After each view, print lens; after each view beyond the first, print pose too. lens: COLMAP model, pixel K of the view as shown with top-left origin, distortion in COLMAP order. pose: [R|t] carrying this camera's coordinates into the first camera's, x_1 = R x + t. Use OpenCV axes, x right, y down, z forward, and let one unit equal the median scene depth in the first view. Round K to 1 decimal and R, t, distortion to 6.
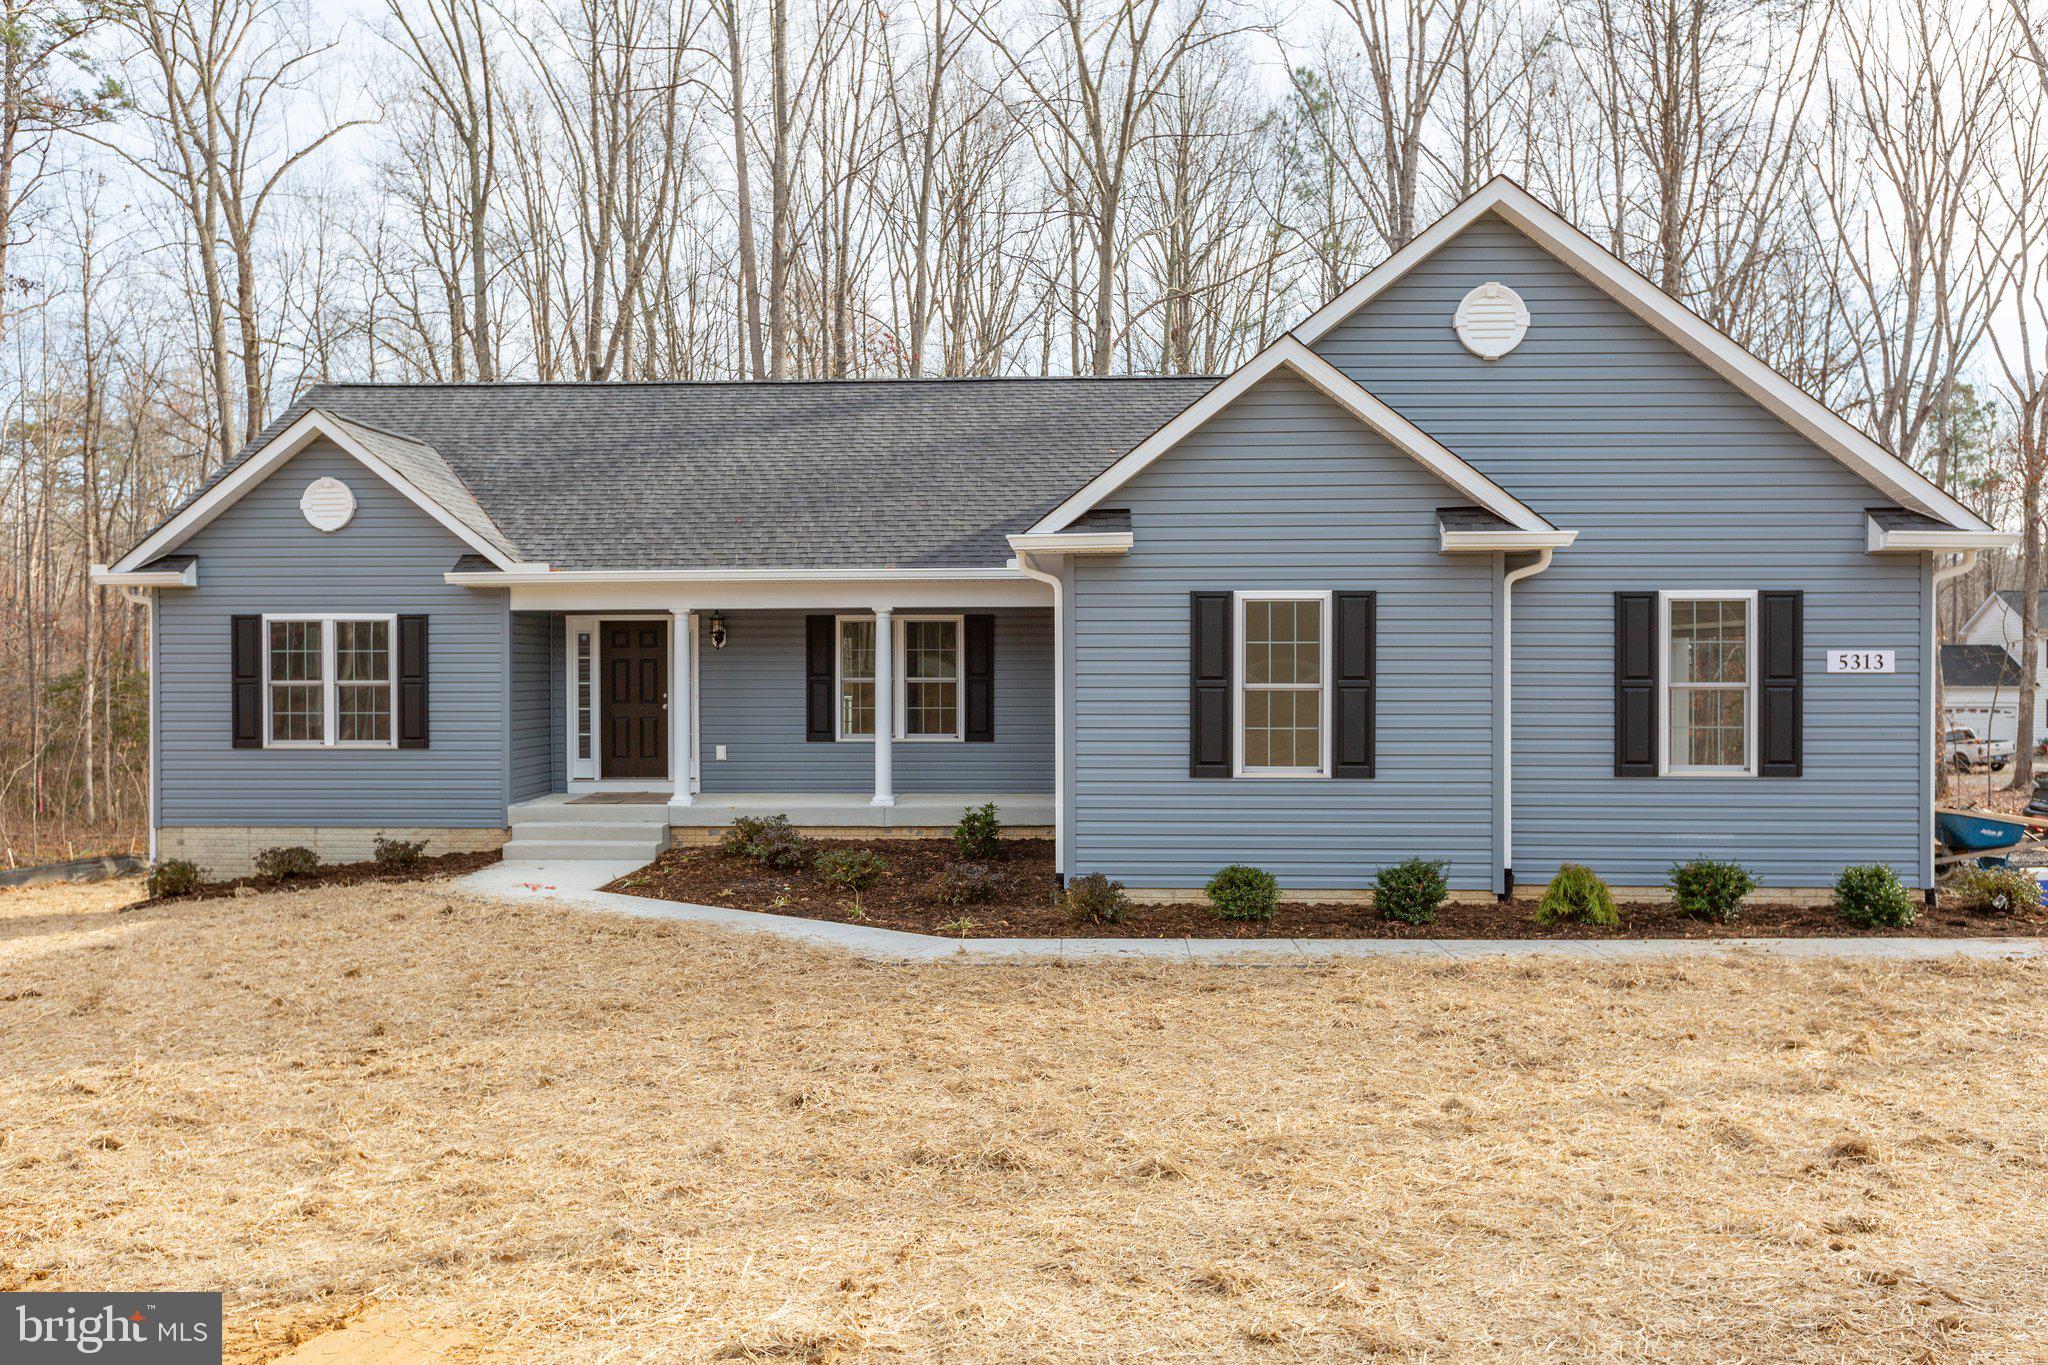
lens RADIAL K [[1693.9, 0, 1032.0], [0, 1693.9, 676.0], [0, 0, 1]] dist [0.008602, -0.012441]
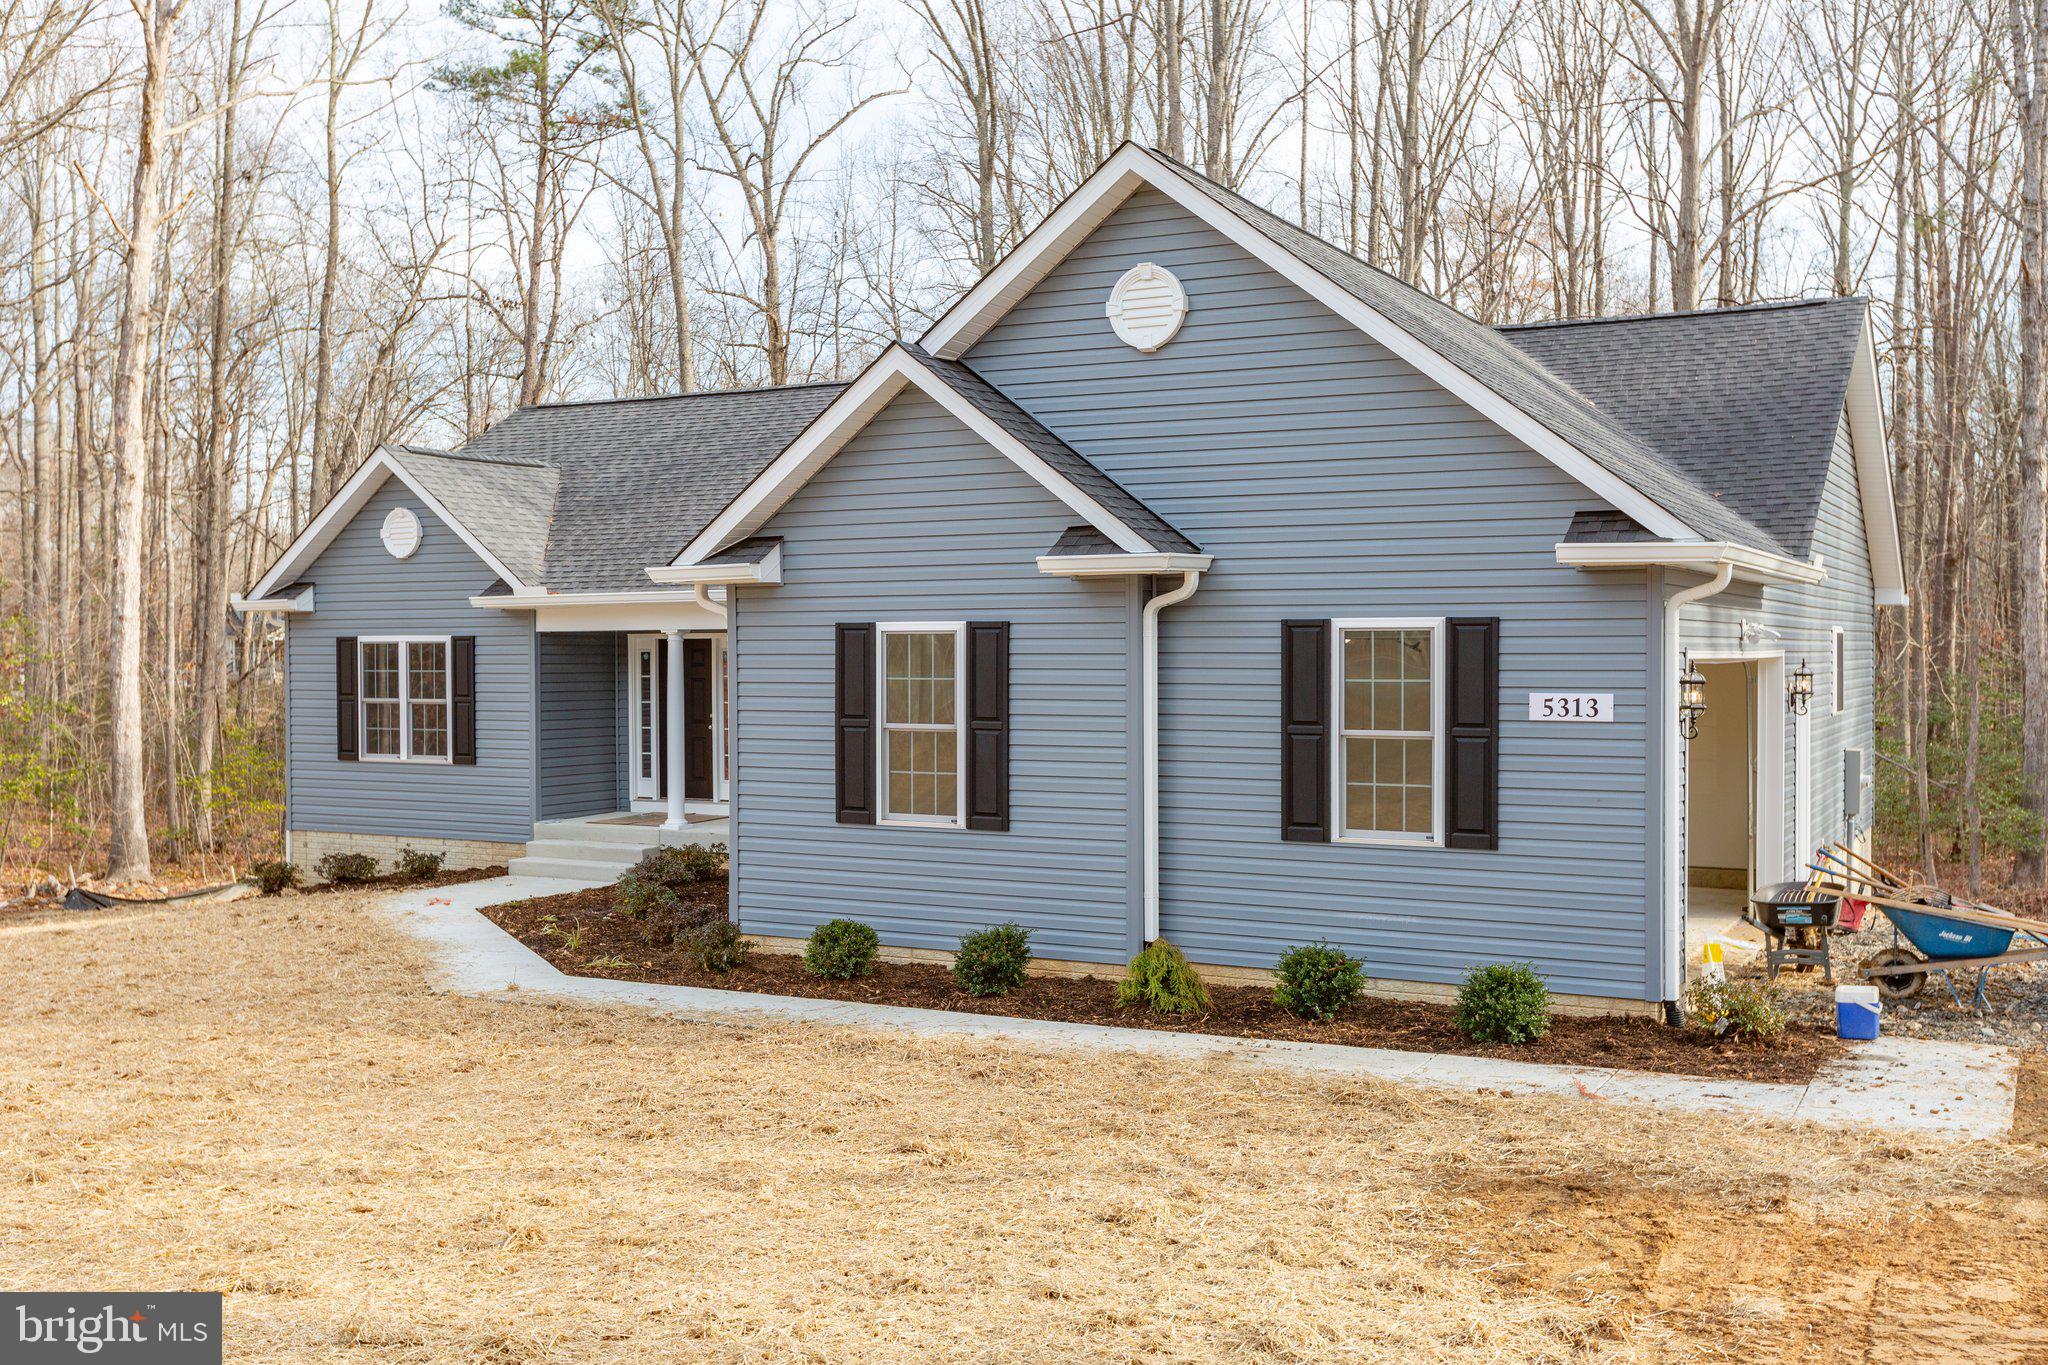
lens RADIAL K [[2040.9, 0, 1020.8], [0, 2040.9, 678.8], [0, 0, 1]] dist [0.013380, 0.000000]
pose [[0.891143, 0.006445, -0.453677, 0.673653], [-0.003273, 0.999964, 0.007776, -0.027617], [0.453711, -0.005445, 0.891132, 0.042853]]
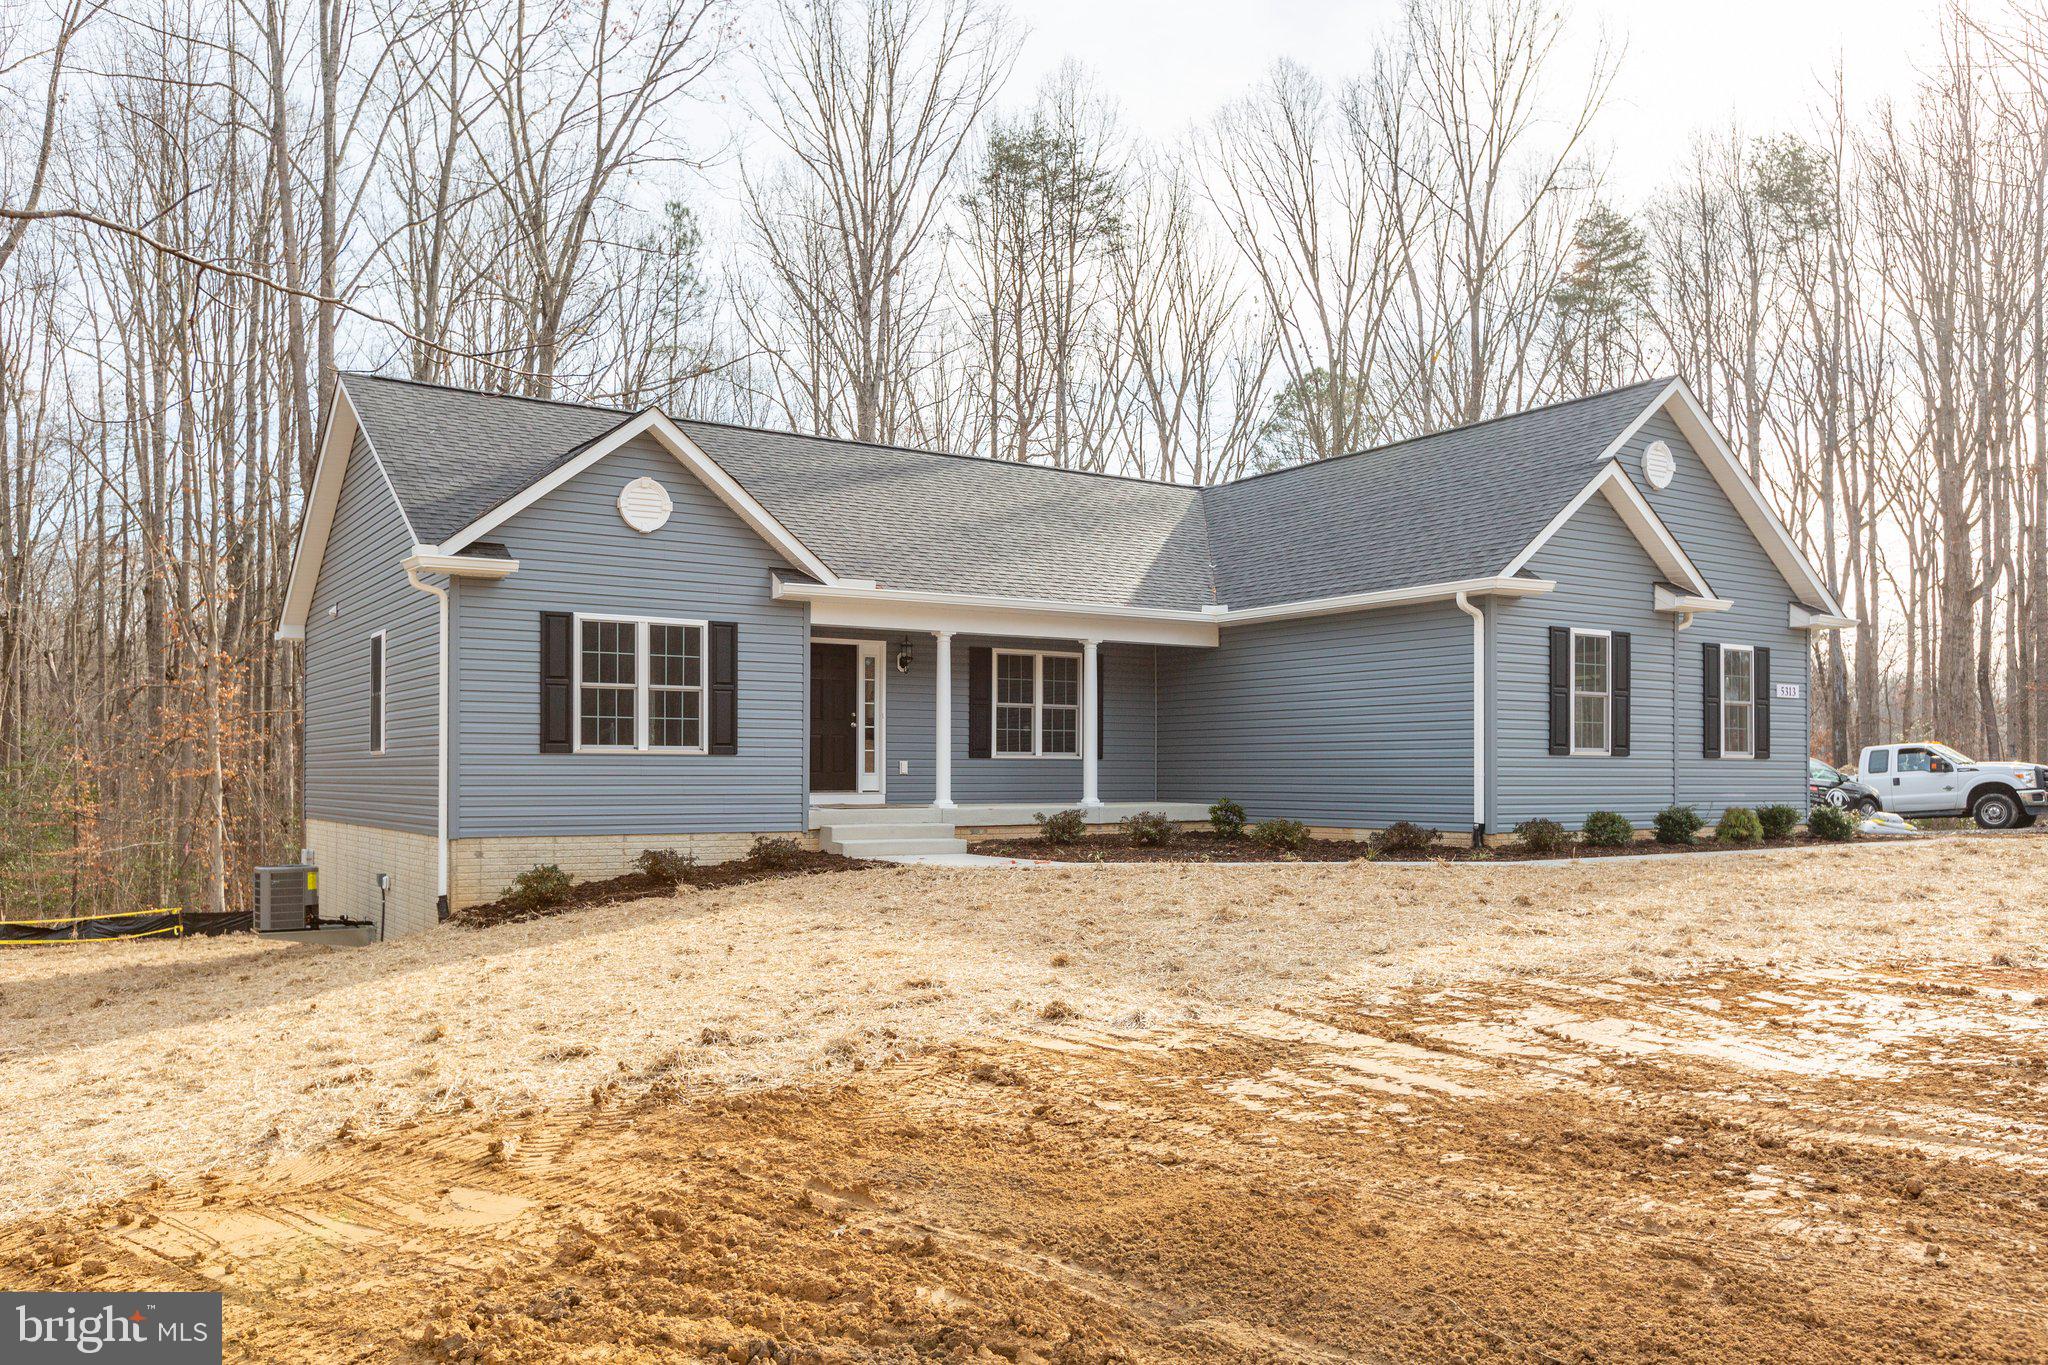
lens RADIAL K [[1560.7, 0, 1020.0], [0, 1560.7, 694.4], [0, 0, 1]] dist [-0.008285, -0.000790]
pose [[0.812168, 0.032684, 0.582508, -0.999992], [0.002481, 0.998227, -0.059469, 0.081965], [-0.583419, 0.049744, 0.810647, 0.190189]]
